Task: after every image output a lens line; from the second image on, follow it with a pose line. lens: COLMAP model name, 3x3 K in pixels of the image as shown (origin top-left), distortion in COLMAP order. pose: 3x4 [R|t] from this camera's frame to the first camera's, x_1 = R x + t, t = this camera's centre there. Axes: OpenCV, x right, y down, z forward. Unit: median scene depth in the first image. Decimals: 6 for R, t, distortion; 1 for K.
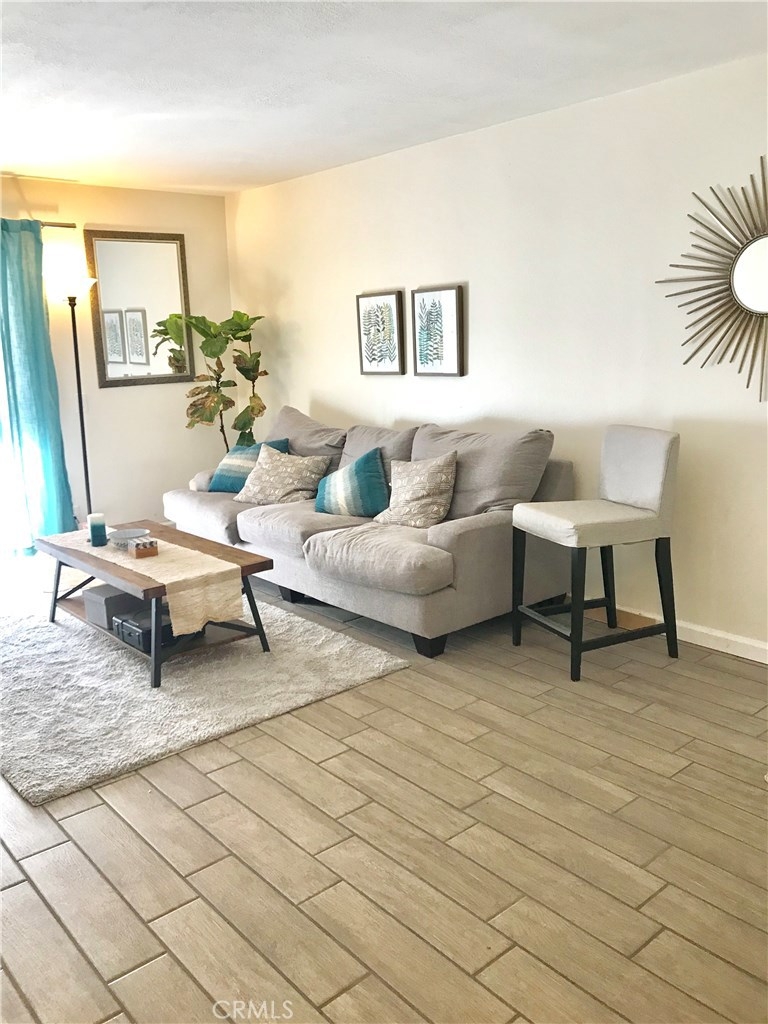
lens RADIAL K [[840.5, 0, 391.8], [0, 840.5, 522.0], [0, 0, 1]] dist [0.028185, -0.026120]
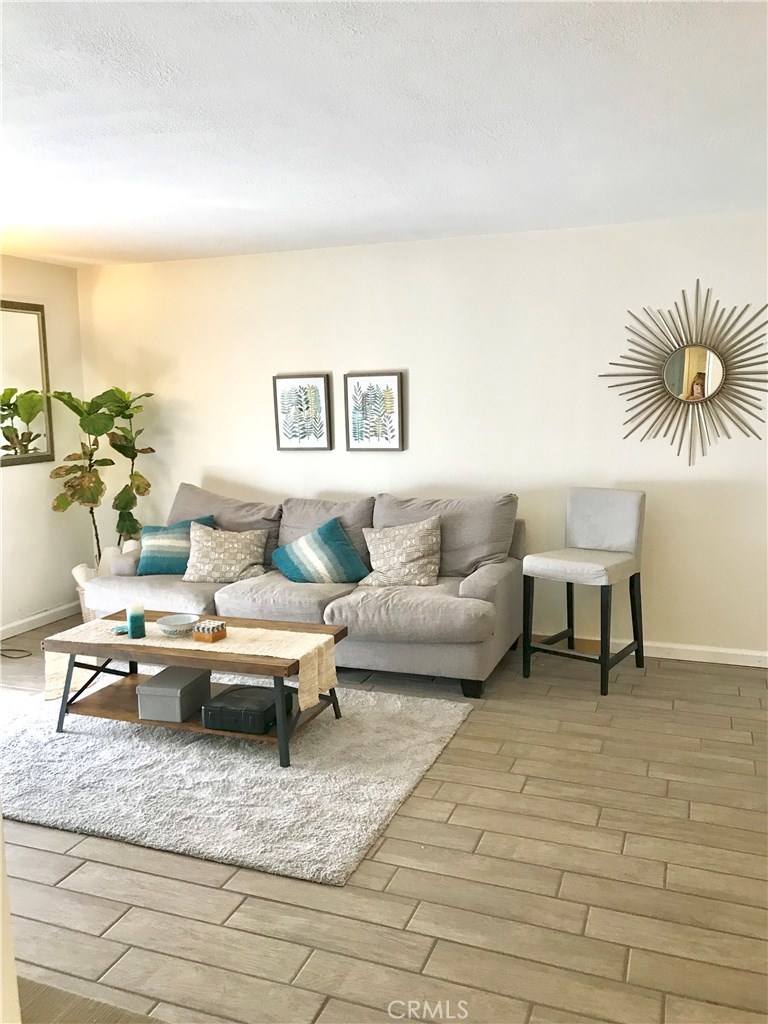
lens RADIAL K [[840.5, 0, 384.2], [0, 840.5, 521.0], [0, 0, 1]] dist [0.028185, -0.026120]
pose [[0.879502, -0.055824, 0.472610, -0.561485], [0.096081, 0.993475, -0.061453, -0.016259], [-0.466096, 0.099457, 0.879126, 0.043302]]
